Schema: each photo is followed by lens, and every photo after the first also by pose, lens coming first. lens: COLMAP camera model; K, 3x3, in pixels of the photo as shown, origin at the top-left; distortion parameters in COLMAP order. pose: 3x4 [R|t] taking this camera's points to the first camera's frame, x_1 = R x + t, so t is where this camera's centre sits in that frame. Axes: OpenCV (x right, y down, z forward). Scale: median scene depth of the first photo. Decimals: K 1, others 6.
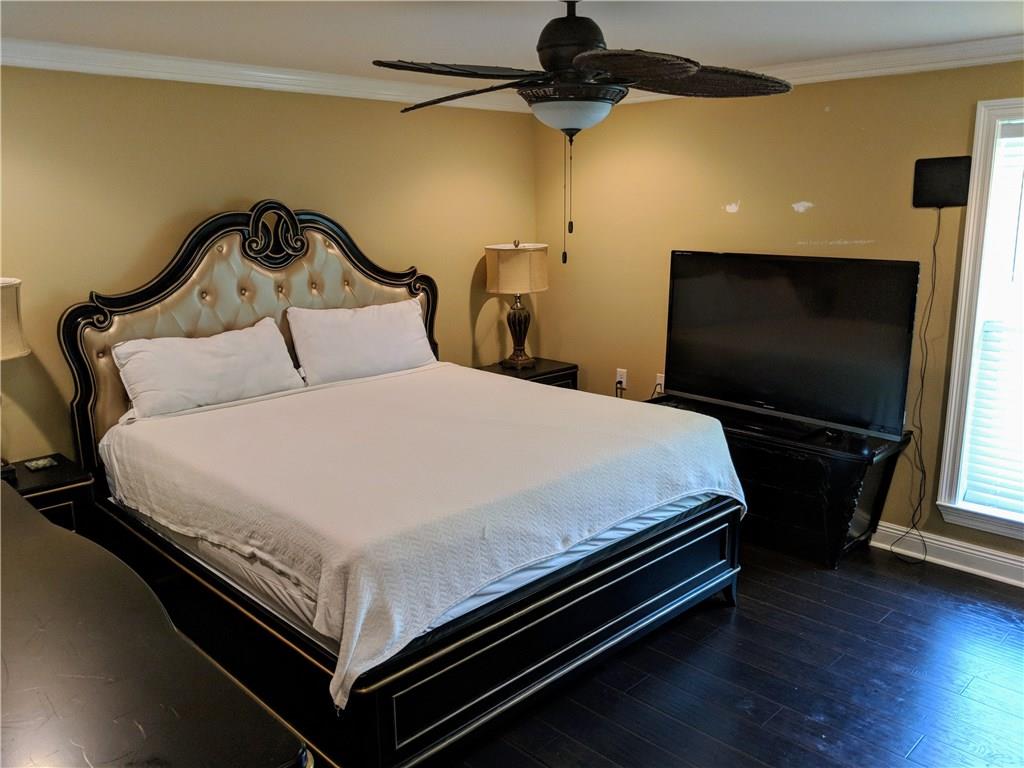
lens RADIAL K [[830.5, 0, 513.9], [0, 830.5, 380.8], [0, 0, 1]] dist [-0.003501, -0.000792]
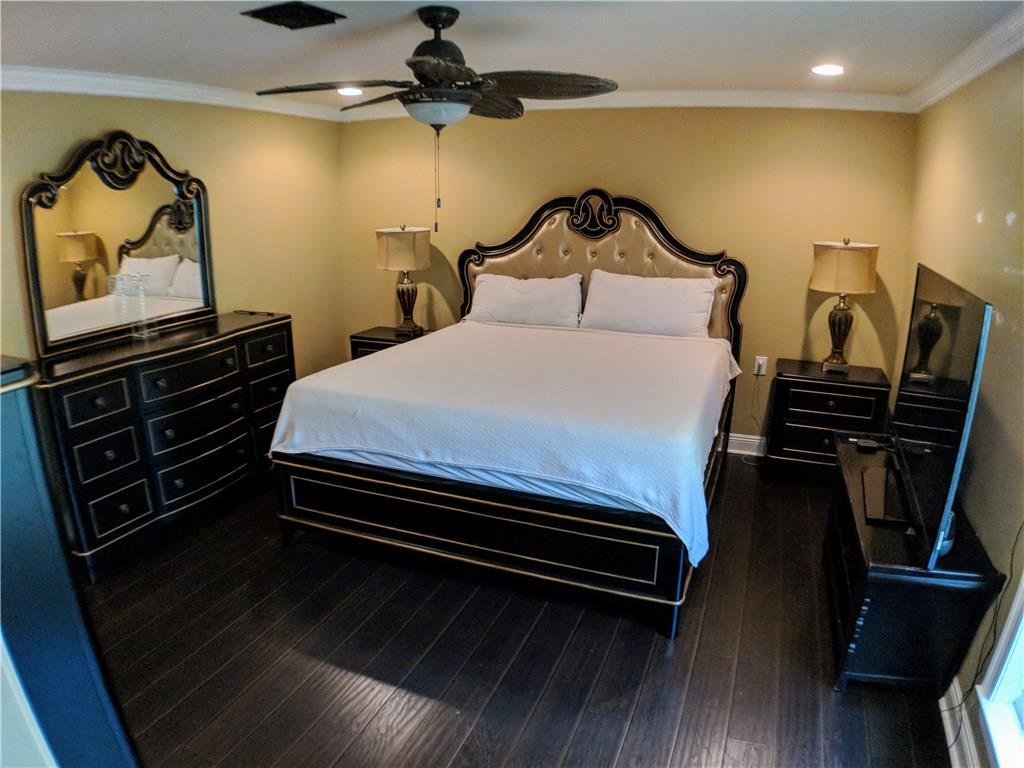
lens RADIAL K [[646.3, 0, 489.3], [0, 646.3, 380.7], [0, 0, 1]] dist [-0.164026, 0.000384]
pose [[0.374610, 0.255988, -0.891144, 0.644755], [-0.195797, 0.961297, 0.193833, -0.084175], [0.906273, 0.101872, 0.410234, 0.460808]]
